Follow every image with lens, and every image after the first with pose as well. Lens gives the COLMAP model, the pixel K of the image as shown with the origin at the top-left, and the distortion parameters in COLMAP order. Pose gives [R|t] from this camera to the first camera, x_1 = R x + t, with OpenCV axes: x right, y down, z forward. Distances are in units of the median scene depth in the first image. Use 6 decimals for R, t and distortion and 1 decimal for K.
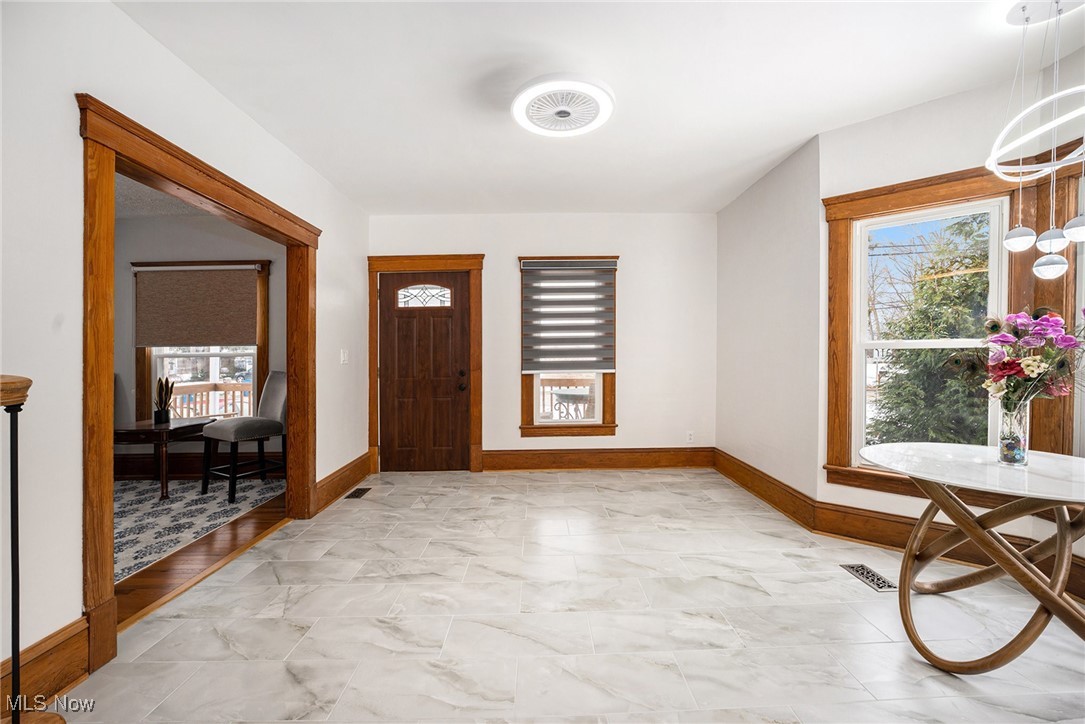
lens RADIAL K [[455.1, 0, 533.8], [0, 455.1, 361.4], [0, 0, 1]] dist [-0.006608, 0.000199]
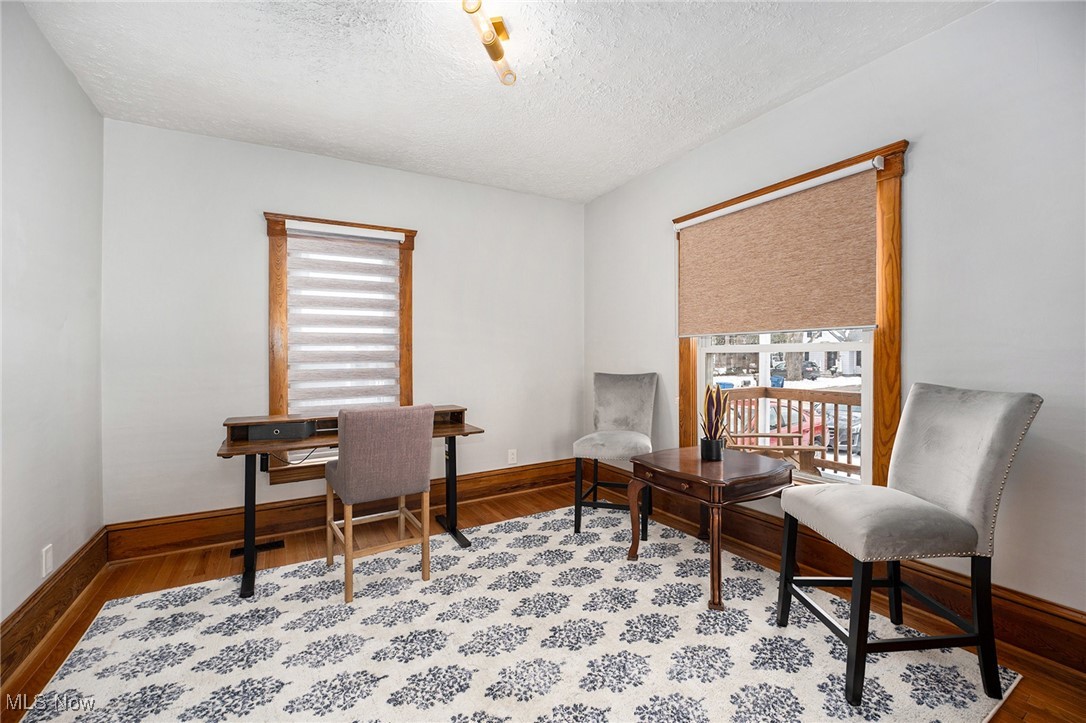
lens RADIAL K [[455.5, 0, 538.5], [0, 455.5, 358.0], [0, 0, 1]] dist [-0.006608, 0.000199]
pose [[0.510340, 0.001288, -0.859972, -0.383706], [0.002093, 0.999994, 0.002740, -0.004662], [0.859970, -0.003198, 0.510334, 0.453570]]
